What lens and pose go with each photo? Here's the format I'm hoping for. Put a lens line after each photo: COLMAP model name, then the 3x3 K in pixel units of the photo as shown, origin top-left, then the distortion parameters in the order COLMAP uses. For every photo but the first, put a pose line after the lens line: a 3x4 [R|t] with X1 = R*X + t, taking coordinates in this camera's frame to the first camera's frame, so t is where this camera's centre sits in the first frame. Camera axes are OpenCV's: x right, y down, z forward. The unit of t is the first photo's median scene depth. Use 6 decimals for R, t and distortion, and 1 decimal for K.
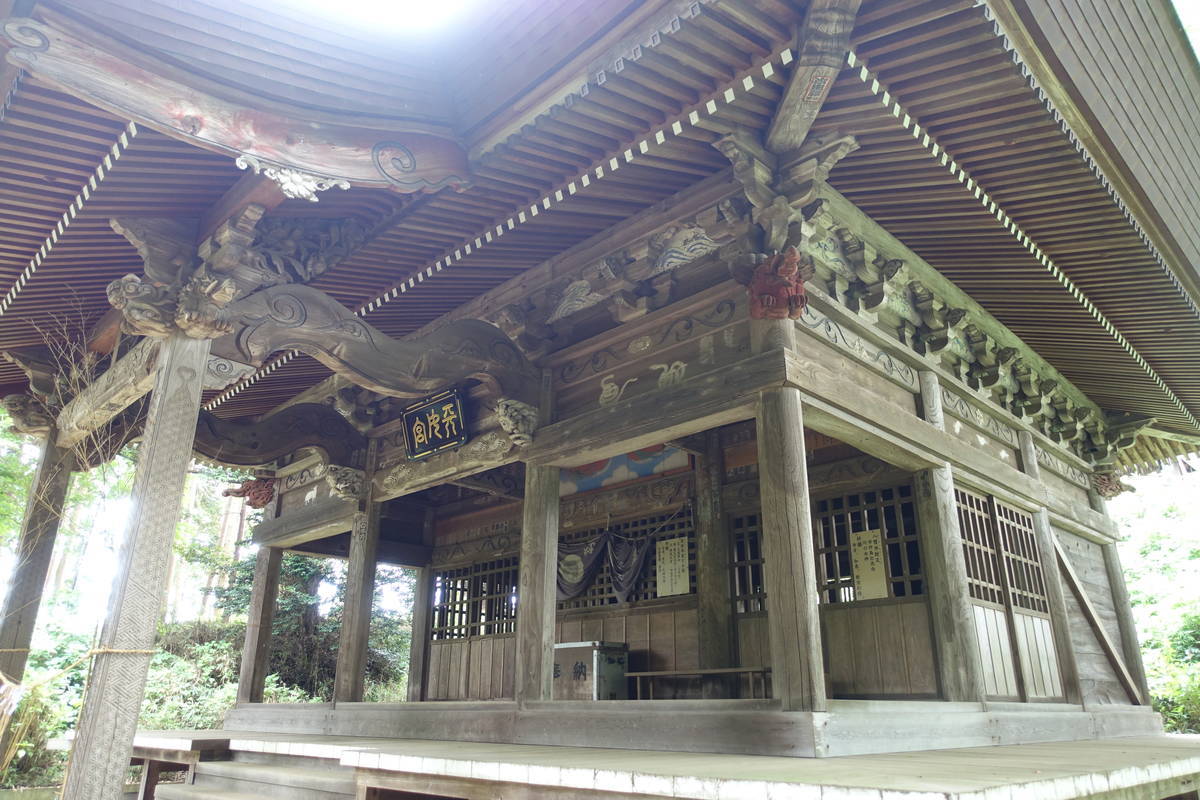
lens RADIAL K [[819.6, 0, 600.0], [0, 819.6, 400.0], [0, 0, 1]] dist [-0.001270, -0.000284]
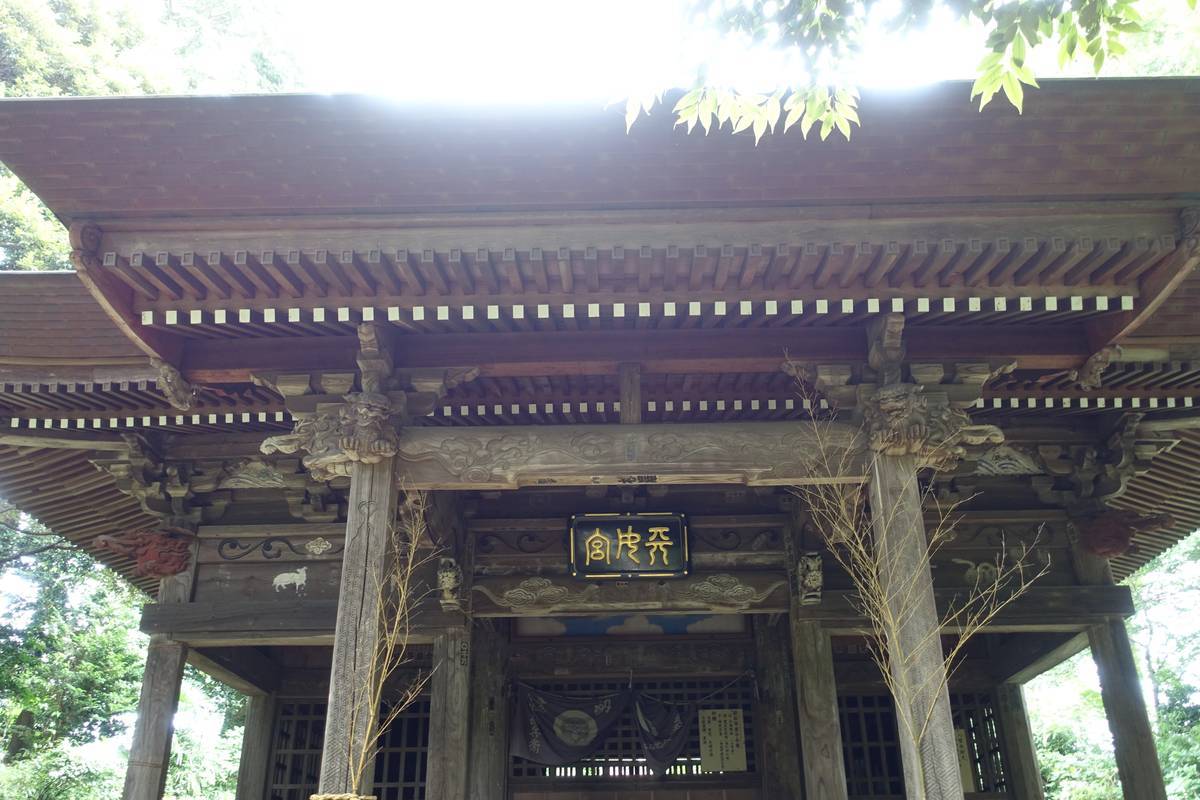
lens RADIAL K [[1024.9, 0, 600.0], [0, 1024.9, 400.0], [0, 0, 1]] dist [-0.010824, -0.001678]
pose [[0.728086, 0.297414, 0.617605, -0.910920], [-0.229098, 0.954743, -0.189685, 0.094080], [-0.646069, -0.003385, 0.763271, 0.220221]]
